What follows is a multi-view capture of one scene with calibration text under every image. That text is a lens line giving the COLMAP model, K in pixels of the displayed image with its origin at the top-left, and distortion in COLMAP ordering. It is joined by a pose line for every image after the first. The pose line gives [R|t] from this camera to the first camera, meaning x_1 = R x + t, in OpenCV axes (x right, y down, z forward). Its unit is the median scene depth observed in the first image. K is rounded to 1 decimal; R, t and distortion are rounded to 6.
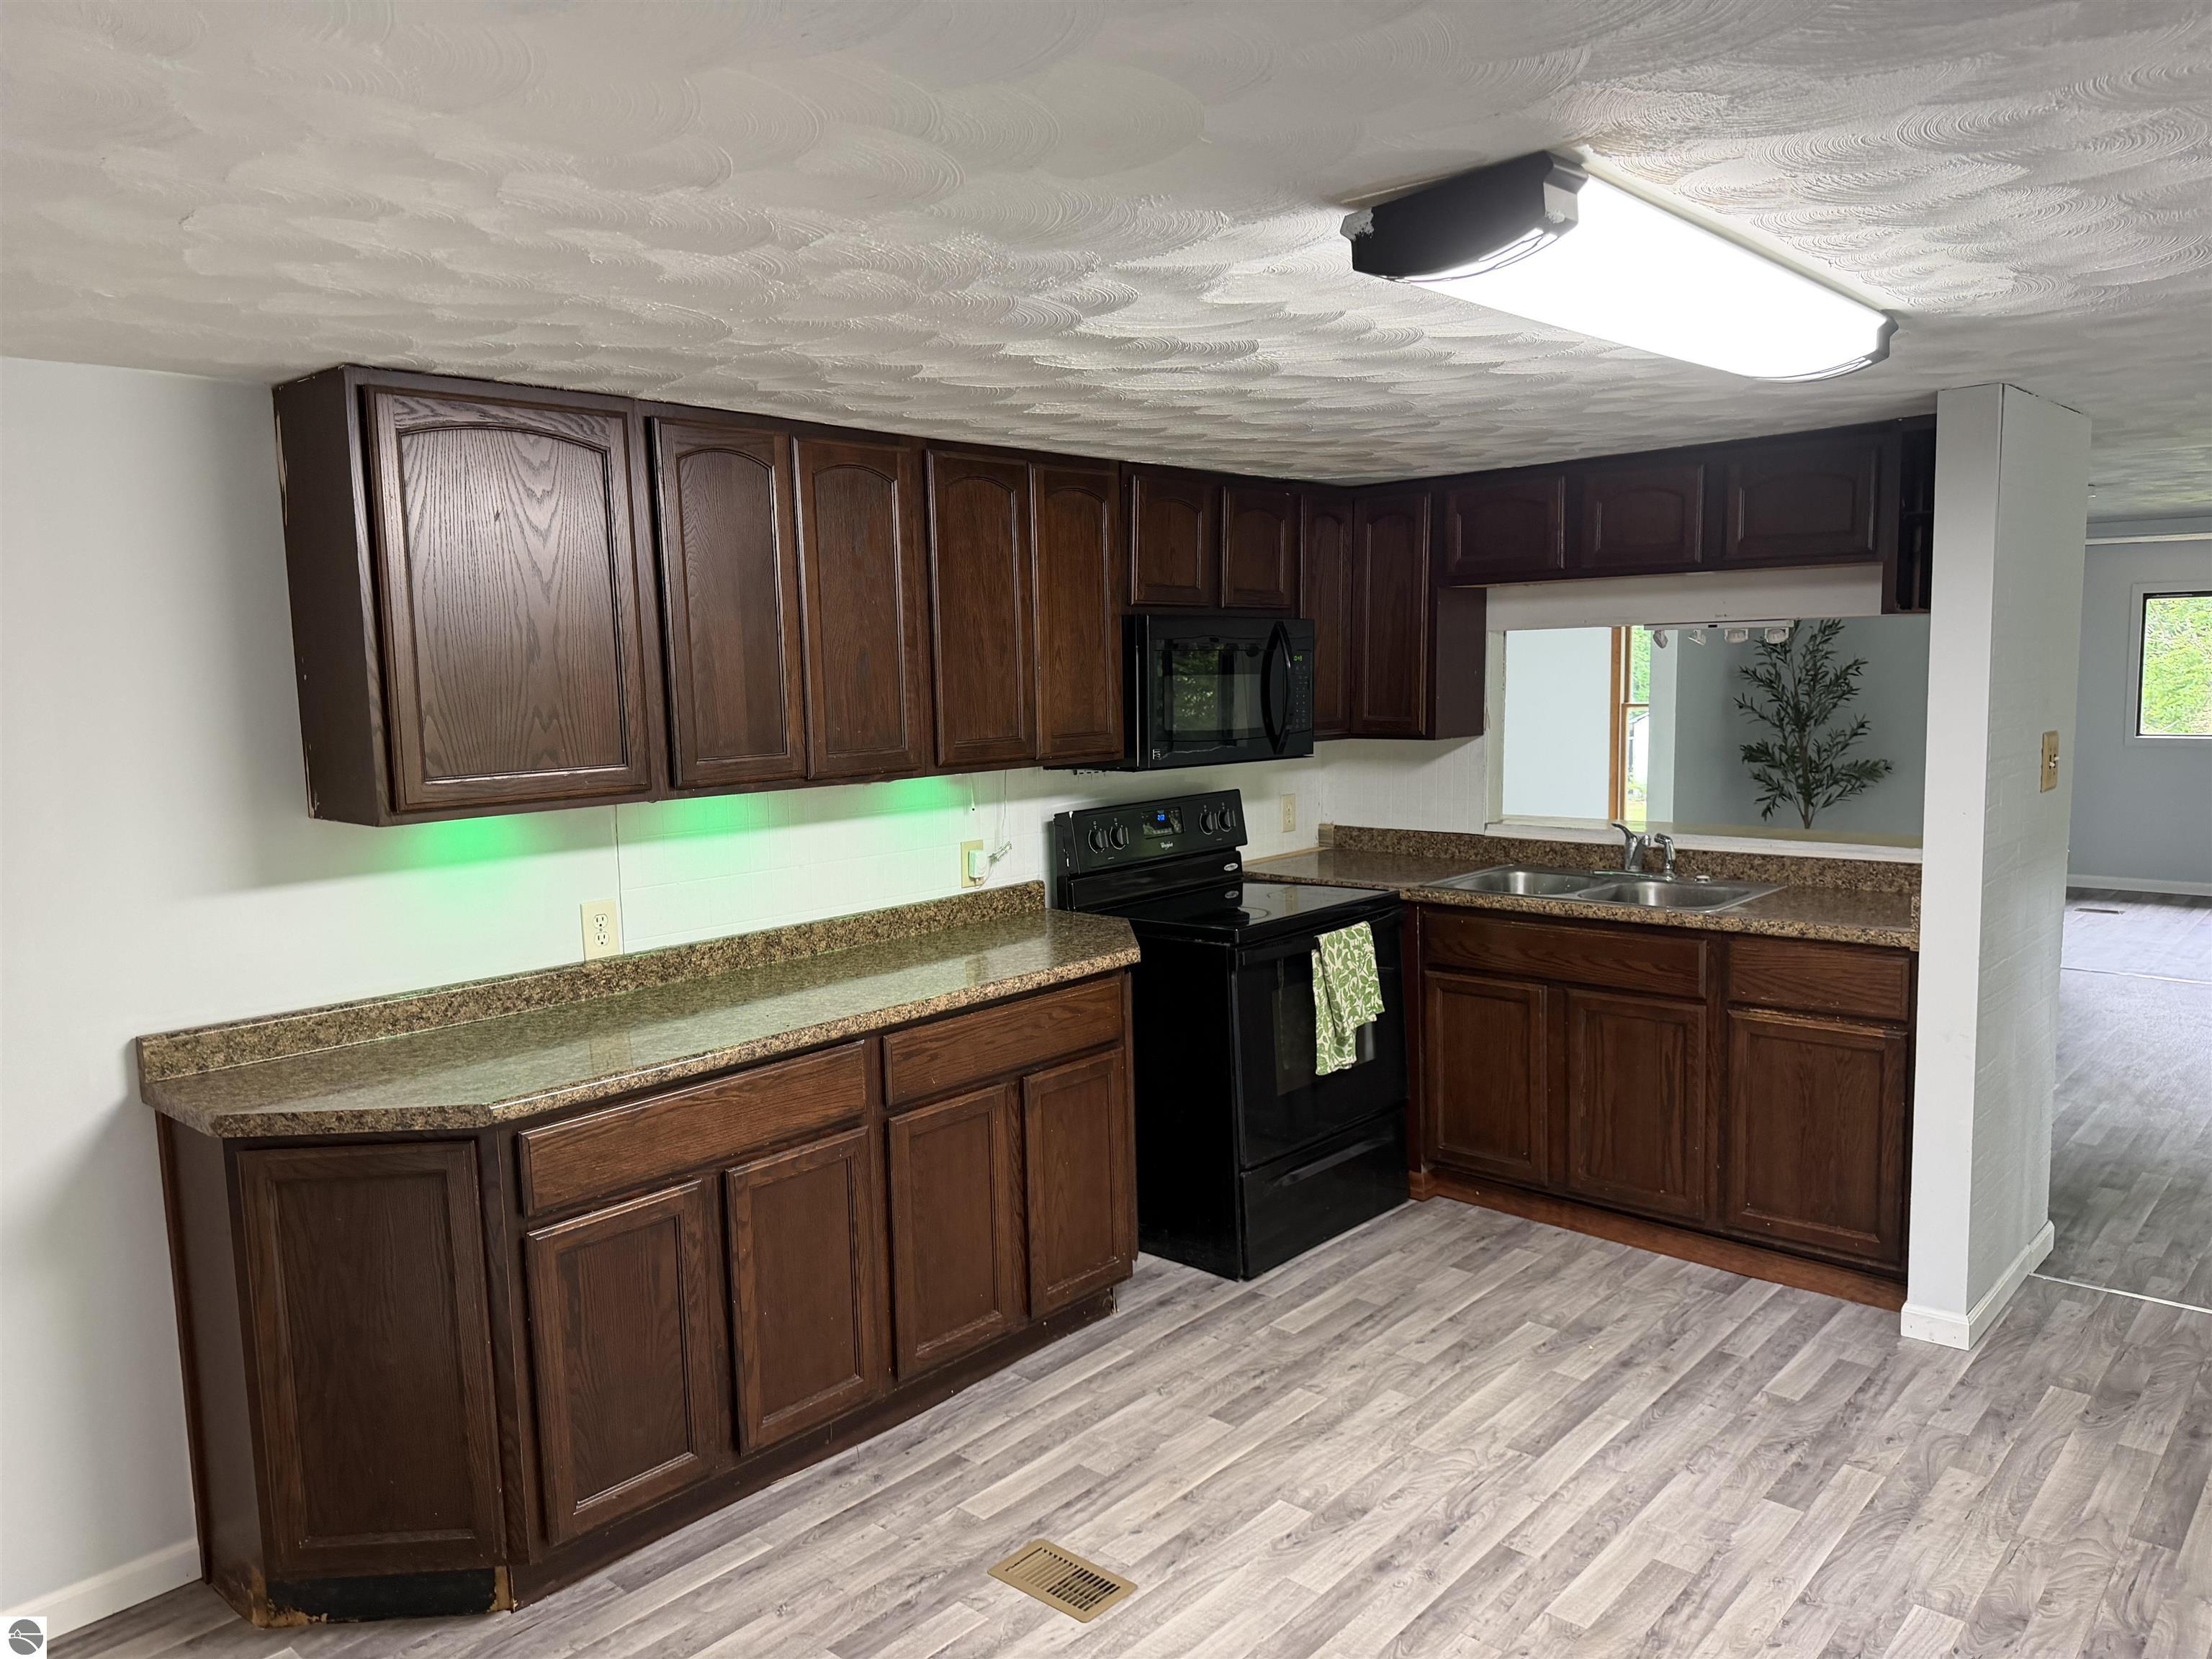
lens RADIAL K [[1550.8, 0, 1103.1], [0, 1550.8, 839.9], [0, 0, 1]] dist [0.157082, -0.359625]
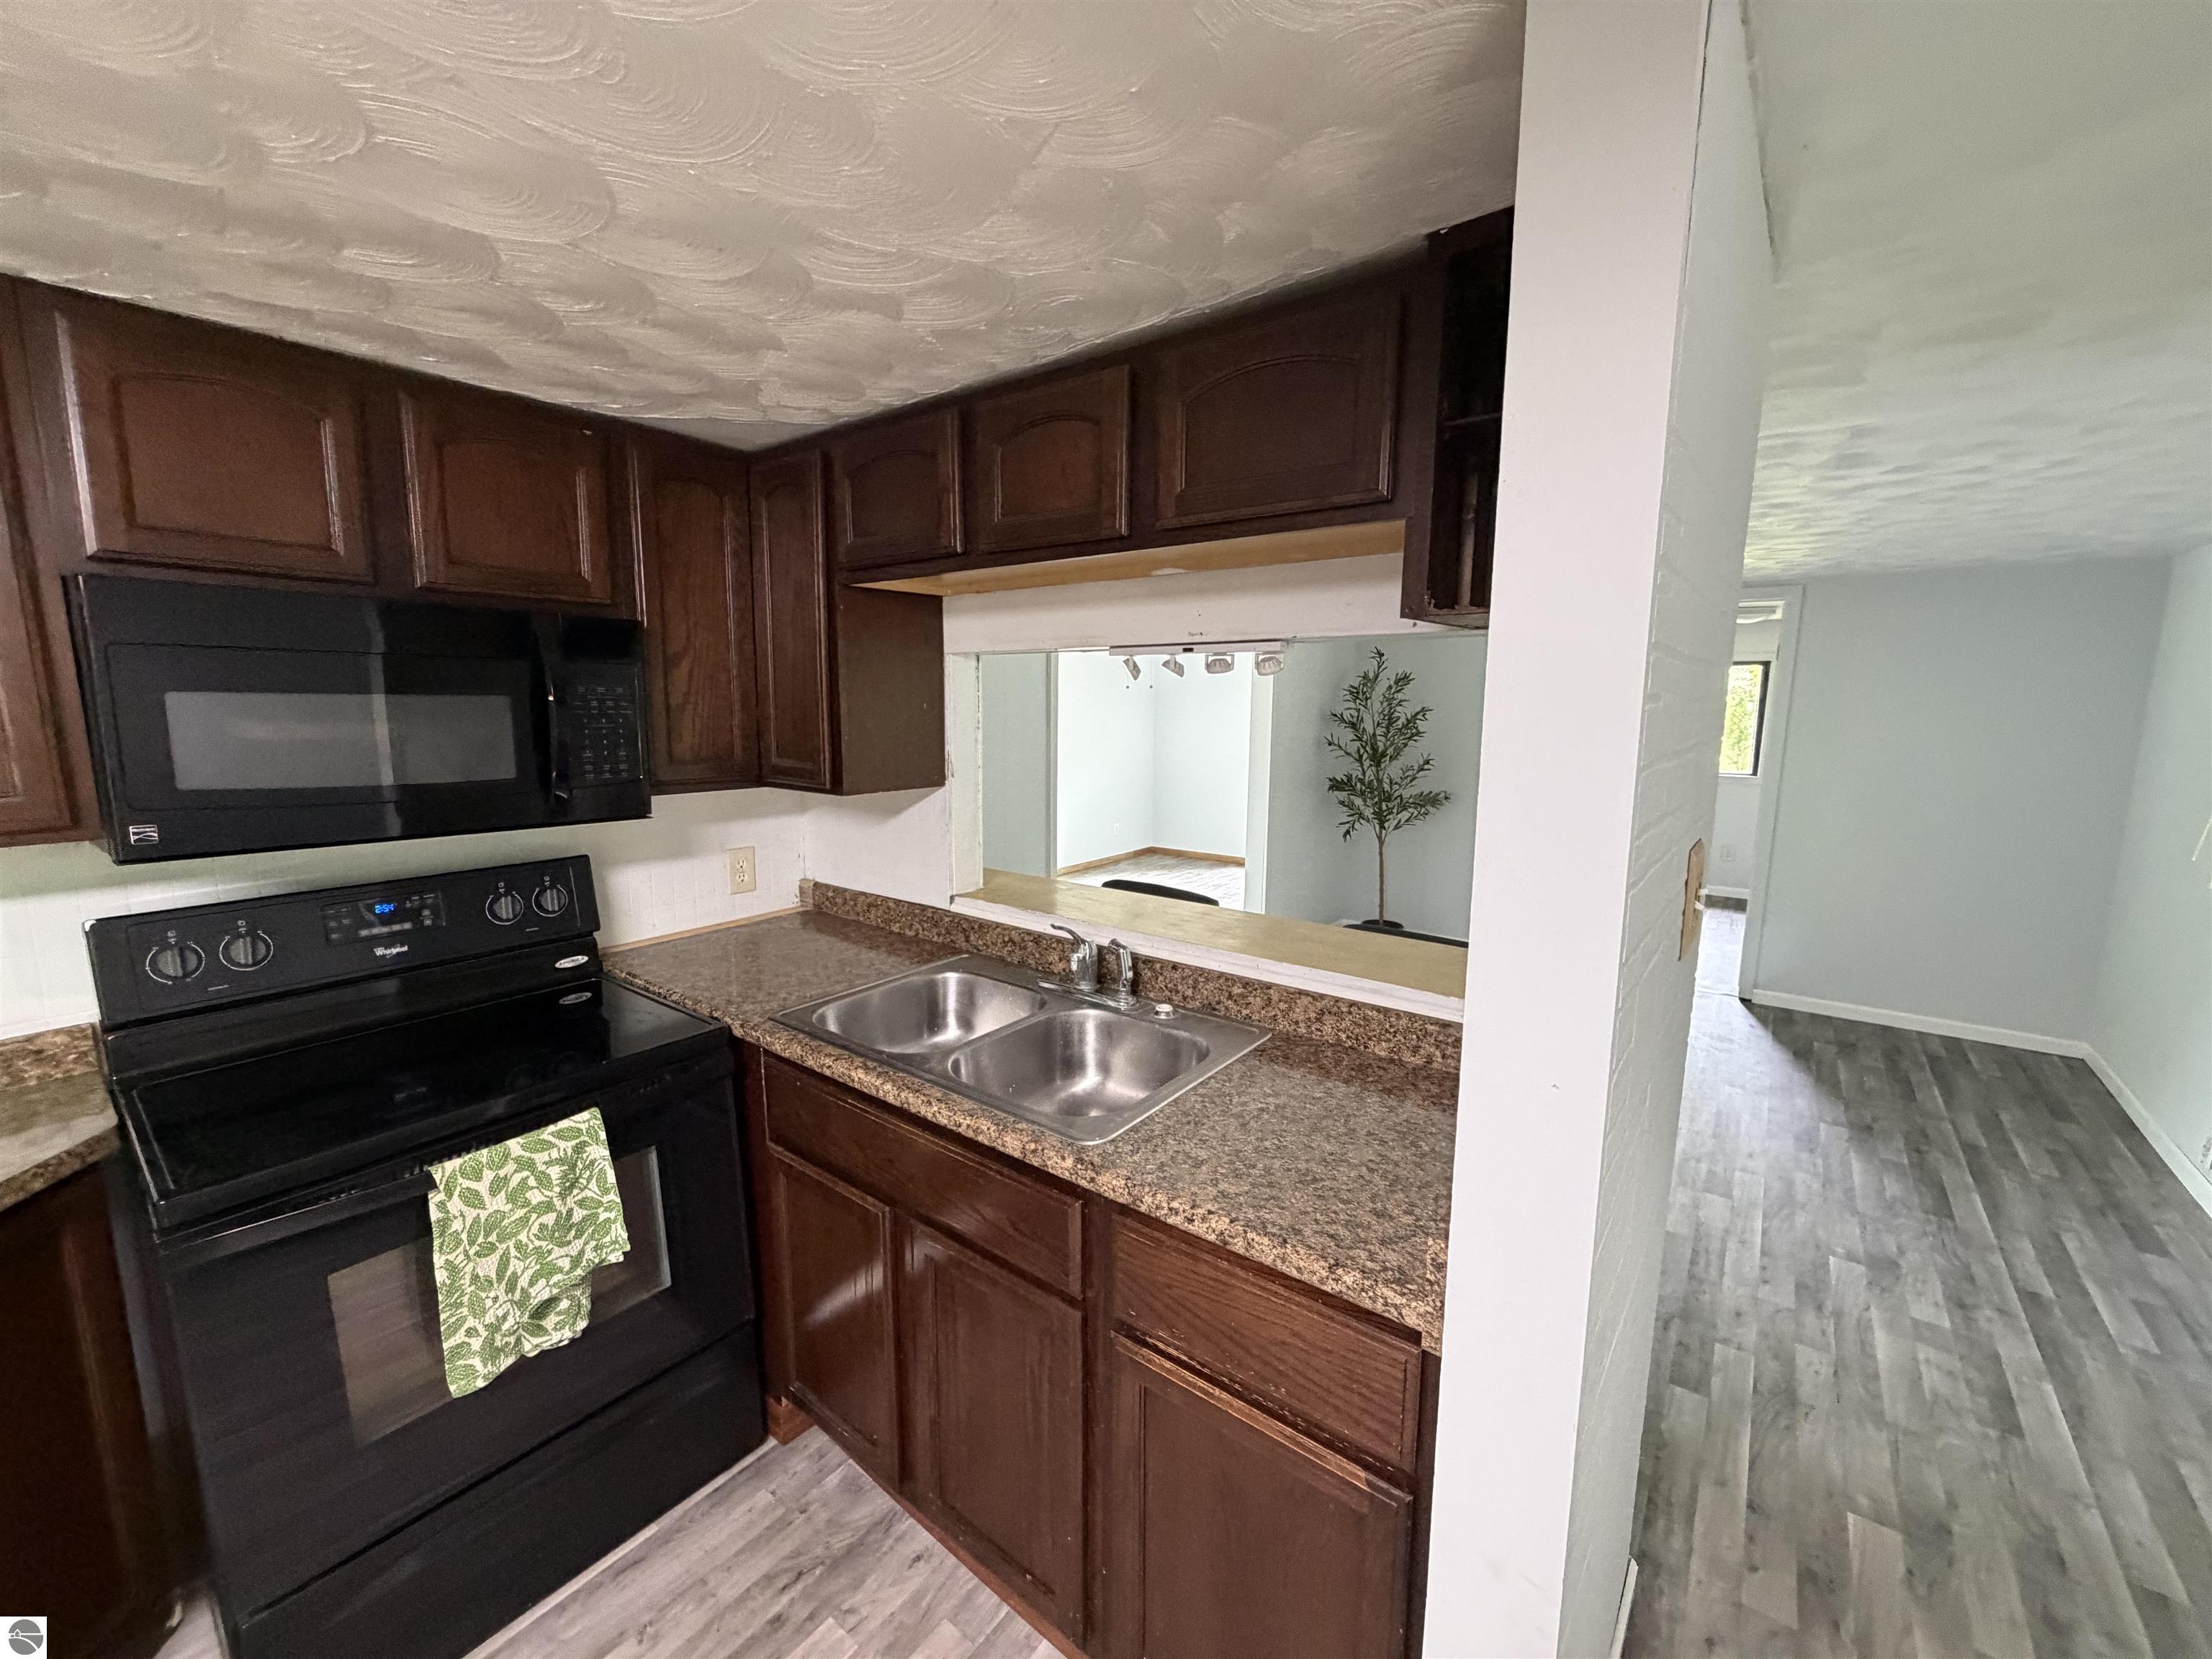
lens RADIAL K [[914.1, 0, 1092.5], [0, 914.1, 831.5], [0, 0, 1]] dist [0.000541, -0.000746]
pose [[0.996468, 0.016870, 0.082267, 0.301888], [-0.019438, 0.999345, 0.030513, -0.064271], [-0.081698, -0.032005, 0.996143, 0.575819]]
